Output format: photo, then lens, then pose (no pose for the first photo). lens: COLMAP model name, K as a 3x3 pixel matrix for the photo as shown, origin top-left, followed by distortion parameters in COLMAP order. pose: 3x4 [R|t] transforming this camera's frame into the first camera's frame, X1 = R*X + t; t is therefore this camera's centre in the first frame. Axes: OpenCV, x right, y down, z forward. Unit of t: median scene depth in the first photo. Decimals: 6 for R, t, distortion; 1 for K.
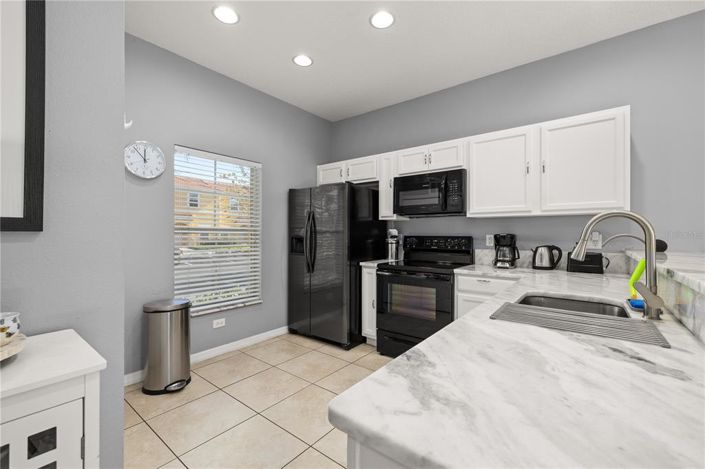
lens RADIAL K [[301.4, 0, 352.9], [0, 301.4, 231.6], [0, 0, 1]] dist [0.002199, 0.000321]
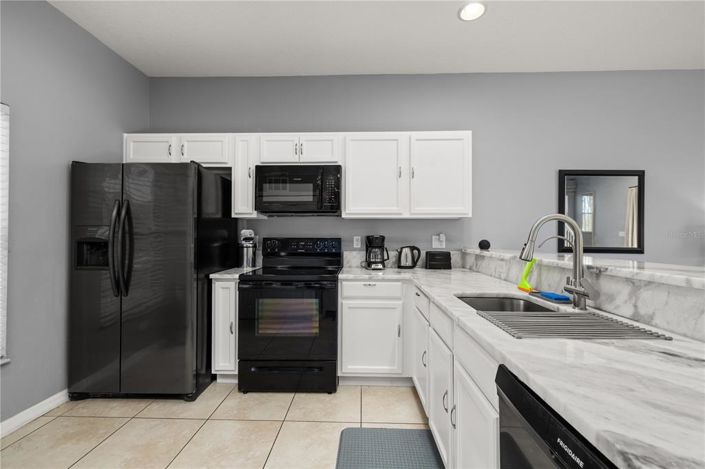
lens RADIAL K [[301.4, 0, 352.9], [0, 301.4, 231.6], [0, 0, 1]] dist [0.002199, 0.000321]
pose [[0.804799, 0.007278, 0.593502, -0.139396], [-0.004338, 0.999970, -0.006380, 0.001512], [-0.593531, 0.002560, 0.804807, 0.212214]]
